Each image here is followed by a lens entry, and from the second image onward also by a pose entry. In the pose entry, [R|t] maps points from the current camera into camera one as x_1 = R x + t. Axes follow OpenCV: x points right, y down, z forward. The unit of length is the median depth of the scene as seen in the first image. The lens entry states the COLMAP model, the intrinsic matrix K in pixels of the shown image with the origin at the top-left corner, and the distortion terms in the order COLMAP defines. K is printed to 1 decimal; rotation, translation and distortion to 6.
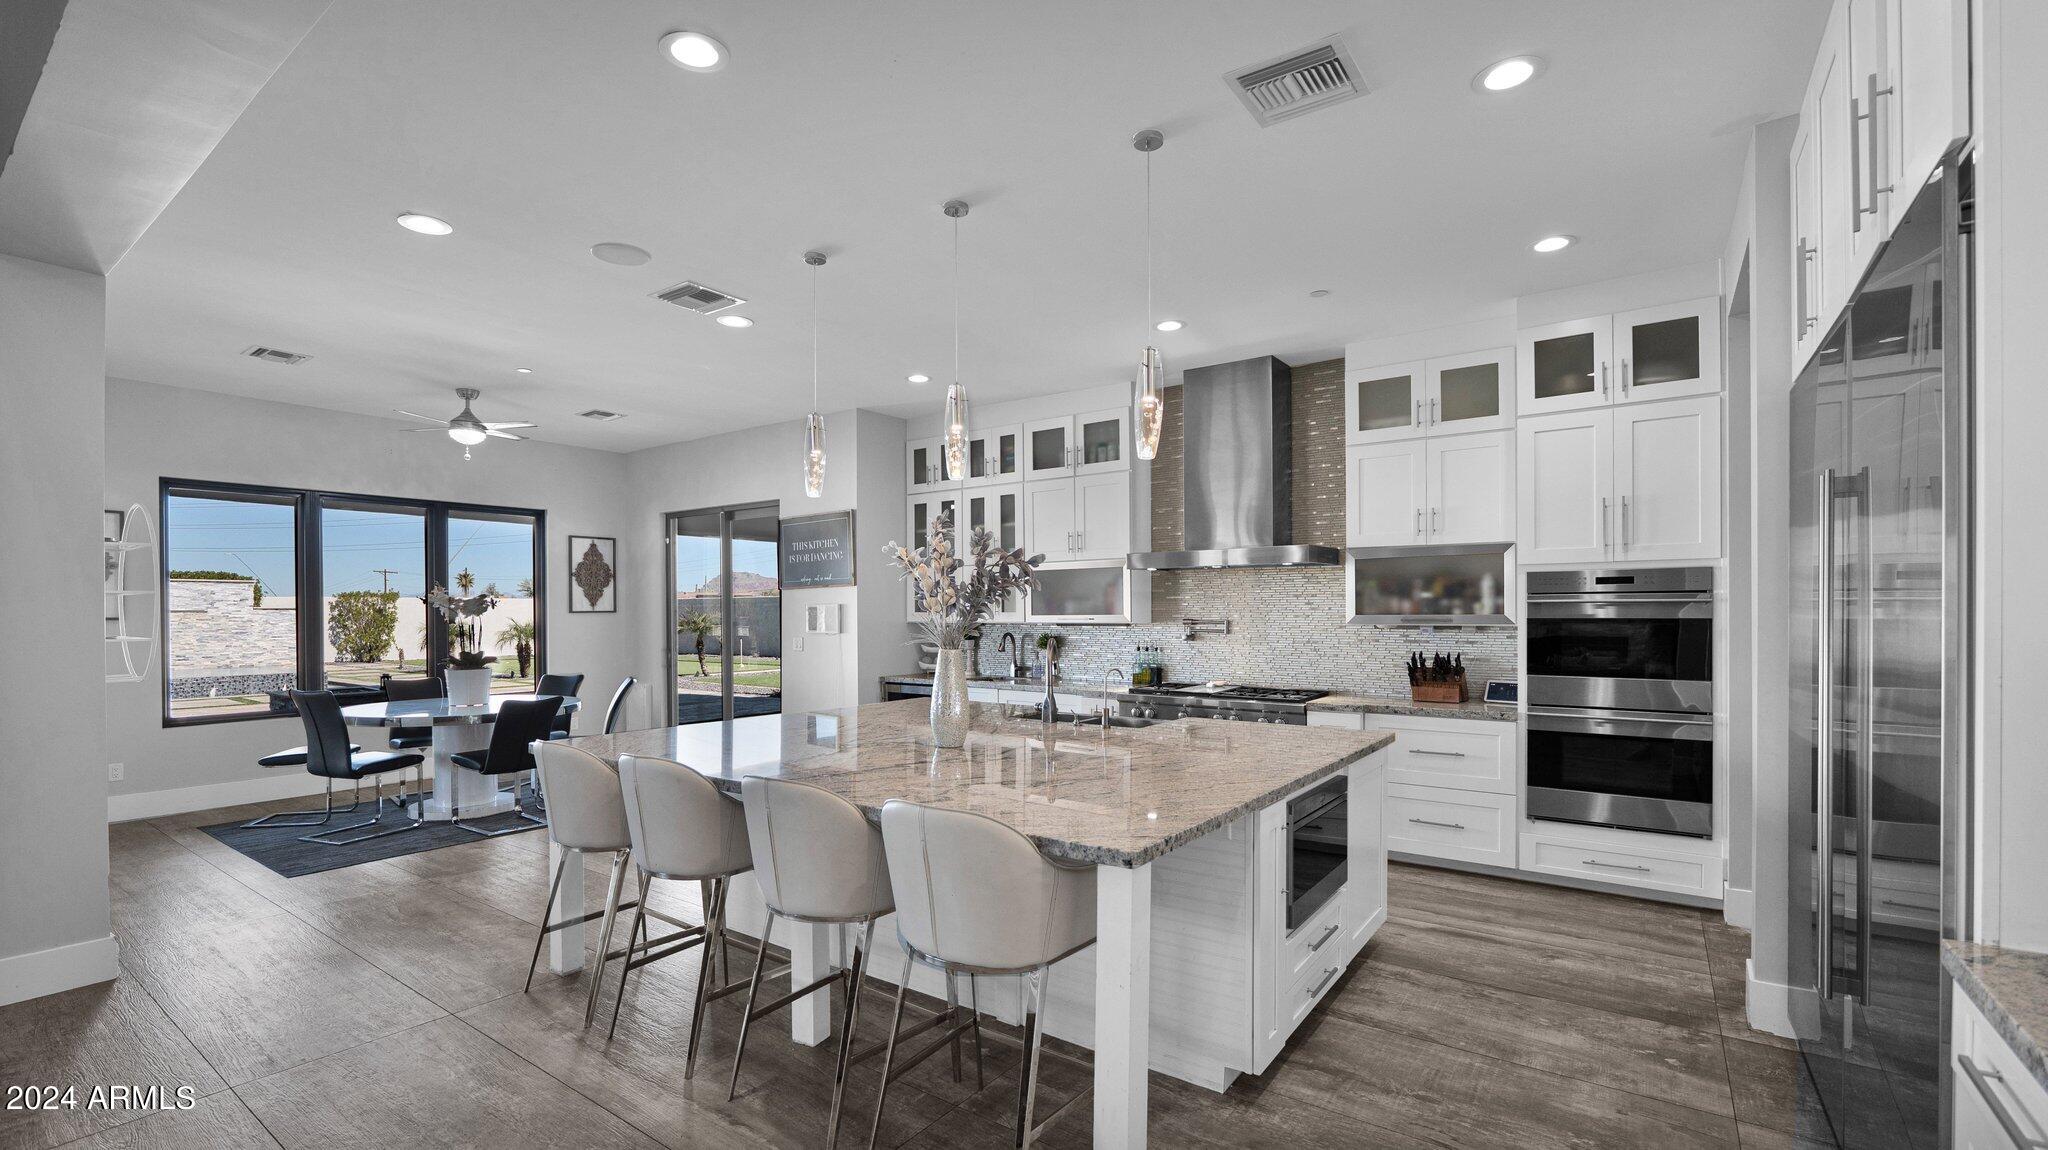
lens RADIAL K [[884.9, 0, 1014.9], [0, 884.9, 616.7], [0, 0, 1]] dist [-0.010481, 0.000471]
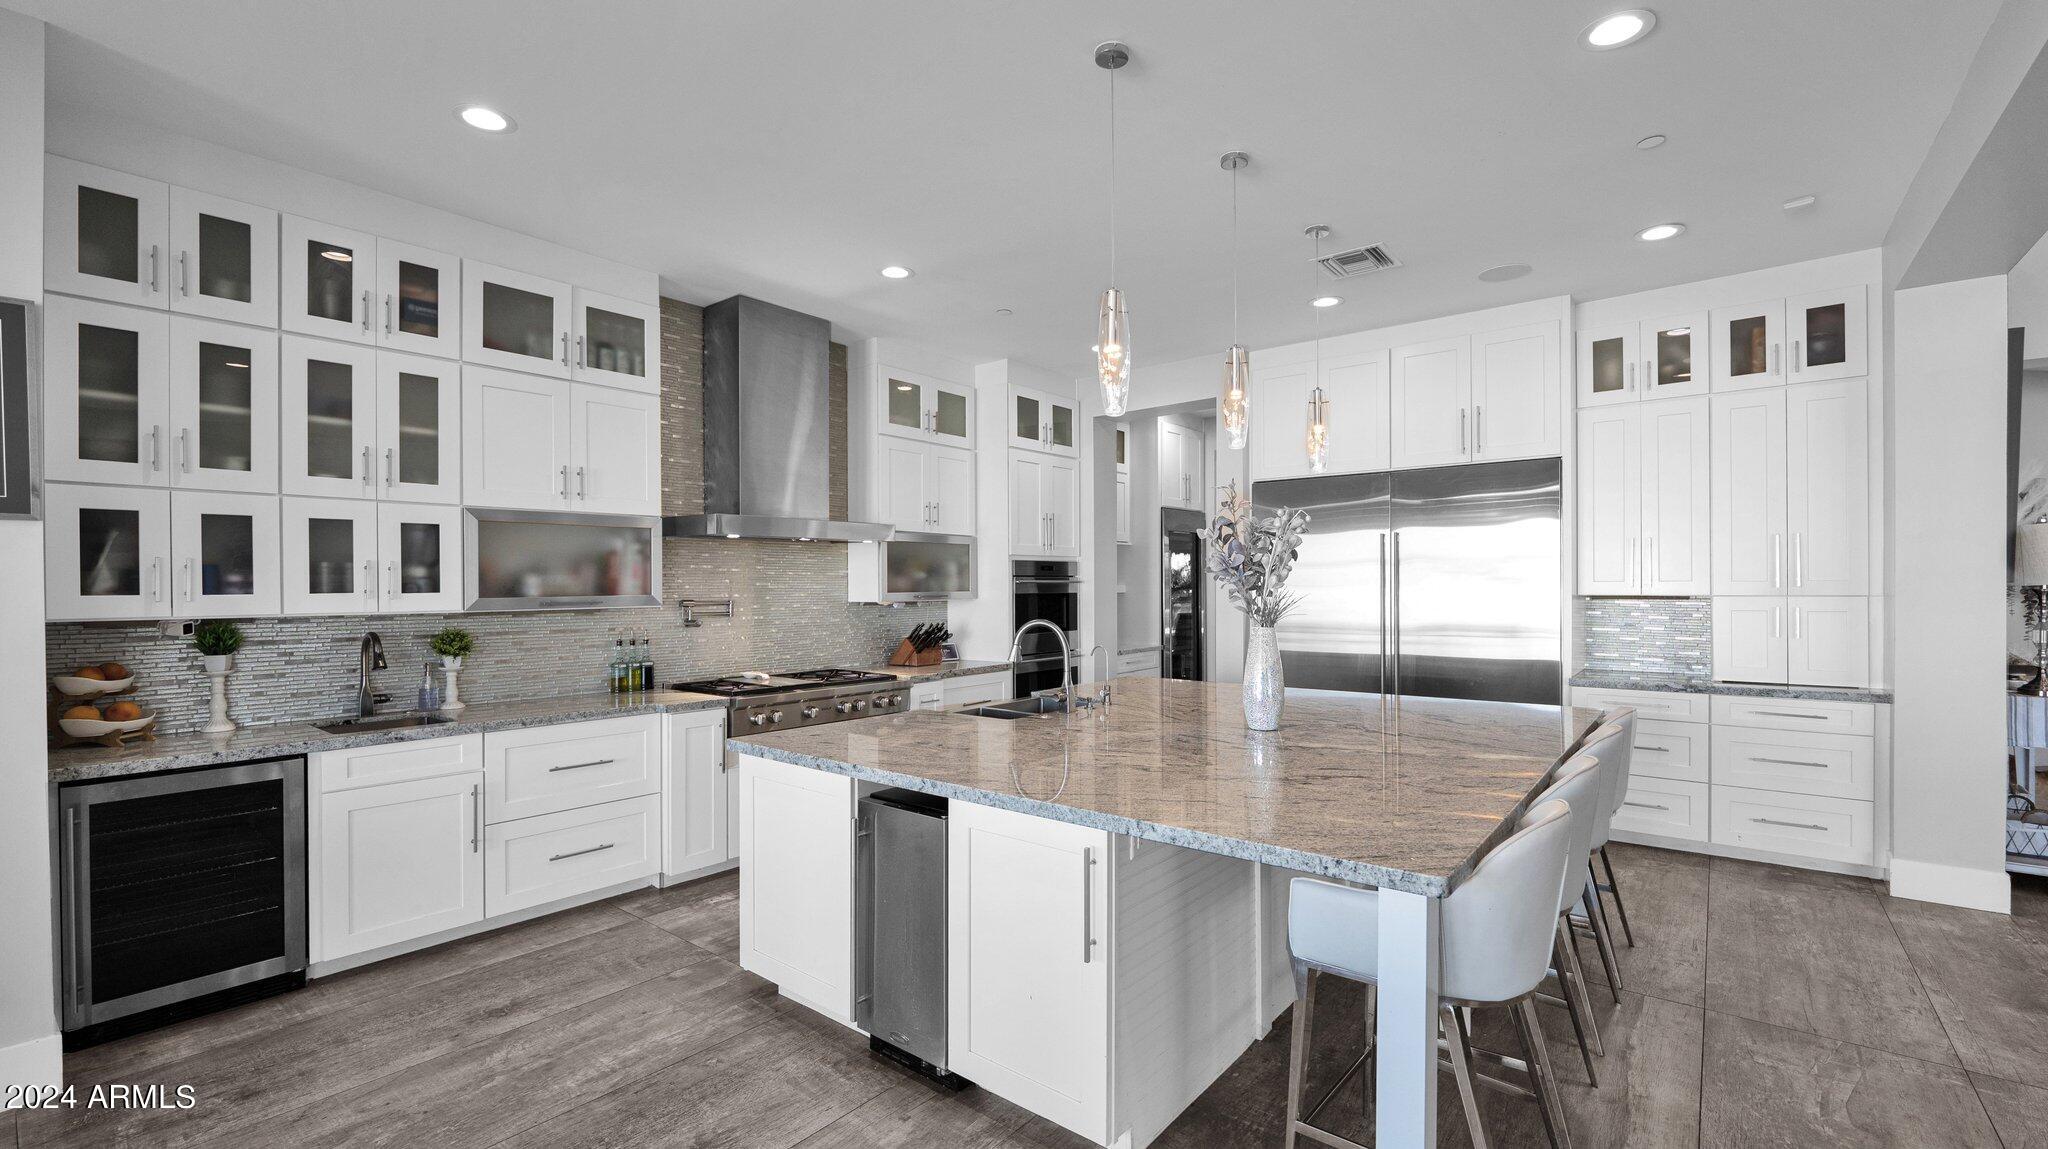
lens RADIAL K [[884.9, 0, 1028.1], [0, 884.9, 583.2], [0, 0, 1]] dist [-0.010481, 0.000471]
pose [[0.029102, -0.011136, 0.999514, -0.588682], [-0.006242, 0.999916, 0.011322, -0.023149], [-0.999557, -0.006568, 0.029030, 0.684706]]
